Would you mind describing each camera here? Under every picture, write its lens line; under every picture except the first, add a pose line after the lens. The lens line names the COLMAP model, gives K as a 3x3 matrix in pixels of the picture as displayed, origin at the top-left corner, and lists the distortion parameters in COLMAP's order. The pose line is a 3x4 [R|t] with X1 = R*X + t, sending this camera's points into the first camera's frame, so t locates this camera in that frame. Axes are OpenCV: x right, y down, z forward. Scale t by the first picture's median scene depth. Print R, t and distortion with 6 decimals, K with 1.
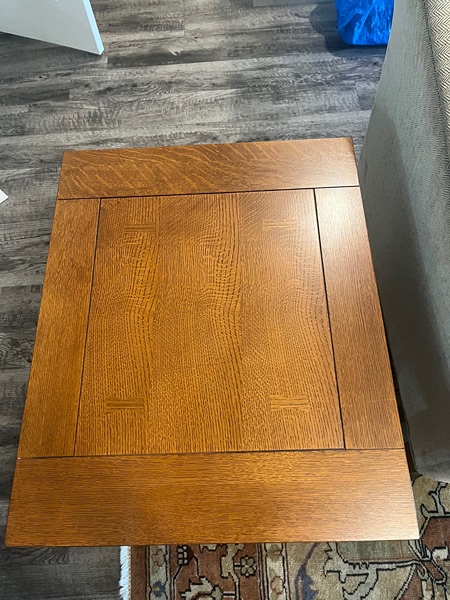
lens RADIAL K [[454.6, 0, 226.7], [0, 454.6, 299.4], [0, 0, 1]] dist [0.071644, -0.094153]
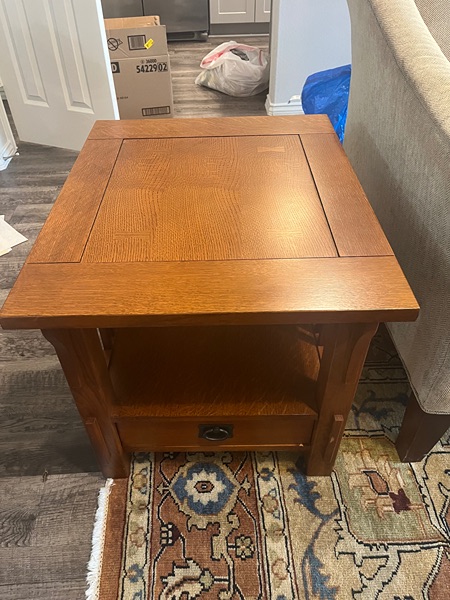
lens RADIAL K [[454.6, 0, 222.0], [0, 454.6, 297.6], [0, 0, 1]] dist [0.071644, -0.094153]
pose [[0.999723, 0.022645, 0.006376, -0.009920], [-0.017951, 0.909479, -0.415362, 0.517889], [-0.015205, 0.415133, 0.909634, 0.050953]]
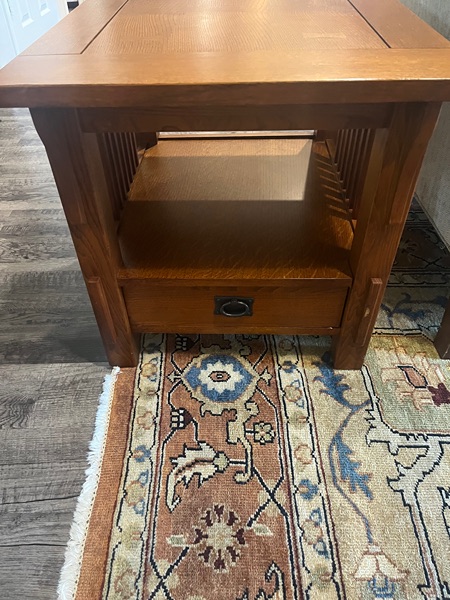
lens RADIAL K [[454.6, 0, 223.2], [0, 454.6, 304.1], [0, 0, 1]] dist [0.071644, -0.094153]
pose [[0.998841, 0.042397, -0.022768, -0.011527], [-0.047951, 0.916854, -0.396332, 0.689220], [0.004072, 0.396965, 0.917825, 0.234564]]
